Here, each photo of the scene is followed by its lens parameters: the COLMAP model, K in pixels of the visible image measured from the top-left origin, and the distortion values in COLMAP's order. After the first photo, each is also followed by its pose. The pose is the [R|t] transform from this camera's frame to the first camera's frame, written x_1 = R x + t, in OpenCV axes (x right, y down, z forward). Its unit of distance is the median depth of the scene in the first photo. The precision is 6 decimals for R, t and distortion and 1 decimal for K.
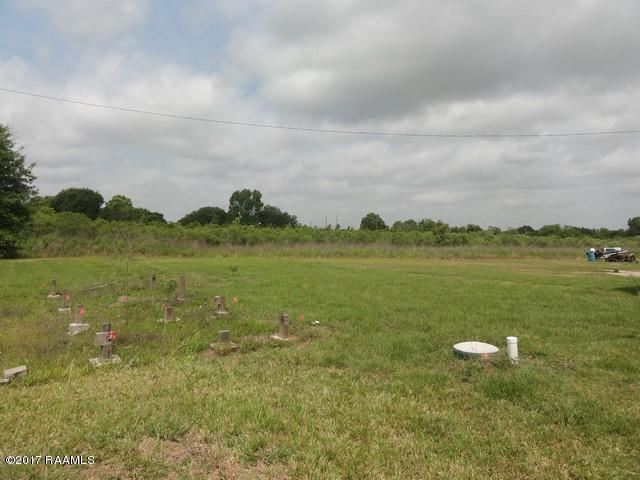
lens RADIAL K [[454.0, 0, 319.7], [0, 454.0, 239.6], [0, 0, 1]] dist [0.000137, 0.004472]
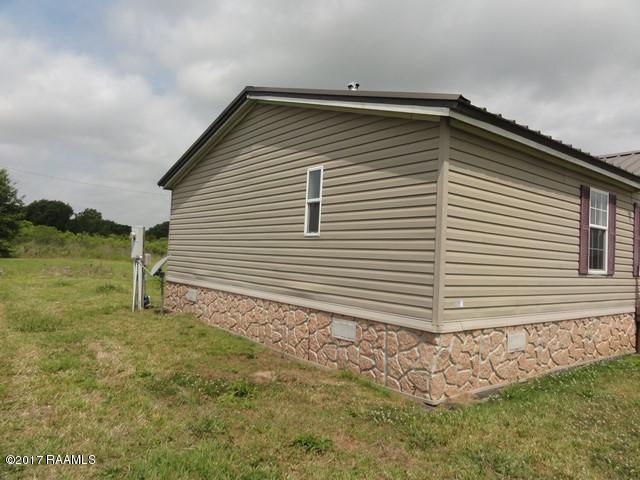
lens RADIAL K [[454.0, 0, 320.6], [0, 454.0, 240.1], [0, 0, 1]] dist [0.000137, 0.004472]
pose [[0.997929, 0.034157, 0.054499, 0.163165], [-0.032113, 0.998764, -0.037950, 0.003866], [-0.055727, 0.036121, 0.997792, -0.327131]]
